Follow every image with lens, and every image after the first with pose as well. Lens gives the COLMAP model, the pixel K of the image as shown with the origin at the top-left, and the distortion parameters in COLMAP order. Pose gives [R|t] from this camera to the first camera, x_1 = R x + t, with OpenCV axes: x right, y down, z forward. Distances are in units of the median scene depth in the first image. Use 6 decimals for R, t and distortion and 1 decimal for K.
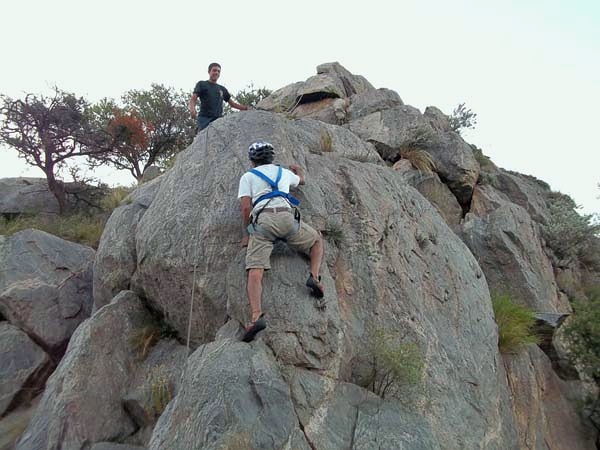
lens RADIAL K [[569.9, 0, 301.4], [0, 569.9, 218.3], [0, 0, 1]] dist [0.002788, 0.032770]
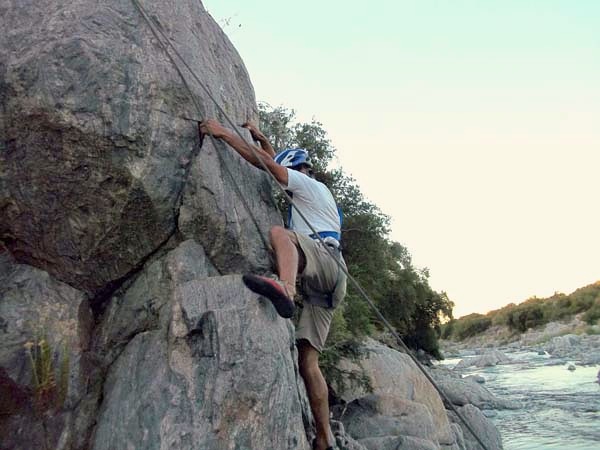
lens RADIAL K [[569.9, 0, 301.4], [0, 569.9, 218.3], [0, 0, 1]] dist [0.002788, 0.032770]
pose [[0.698629, 0.164311, 0.696361, -0.299343], [-0.251310, 0.967614, 0.023814, 0.068187], [-0.669896, -0.191640, 0.717296, 0.296743]]
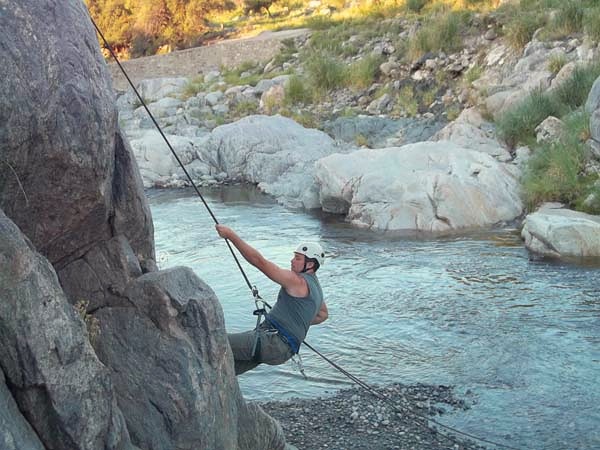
lens RADIAL K [[1051.7, 0, 300.0], [0, 1051.7, 225.0], [0, 0, 1]] dist [-0.012797, 0.007801]
pose [[-0.000321, -0.102264, 0.994757, -1.026794], [-0.359810, 0.928146, 0.095300, -0.046502], [-0.933025, -0.357893, -0.037093, 0.515581]]
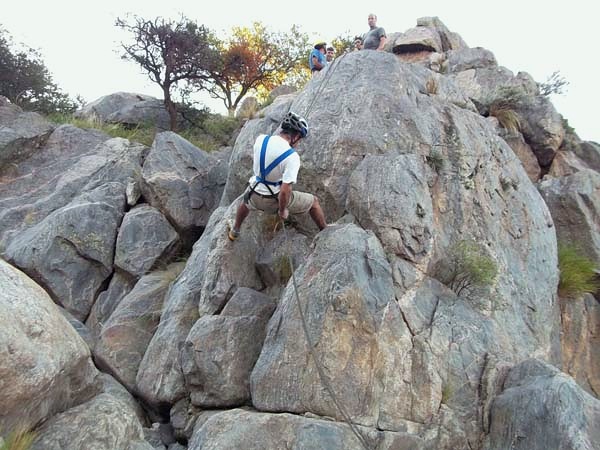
lens RADIAL K [[569.9, 0, 301.4], [0, 569.9, 218.3], [0, 0, 1]] dist [0.002788, 0.032770]
pose [[0.985337, 0.139601, -0.098092, -0.063222], [-0.130894, 0.987282, 0.090230, 0.054873], [0.109440, -0.076067, 0.991079, -0.165337]]
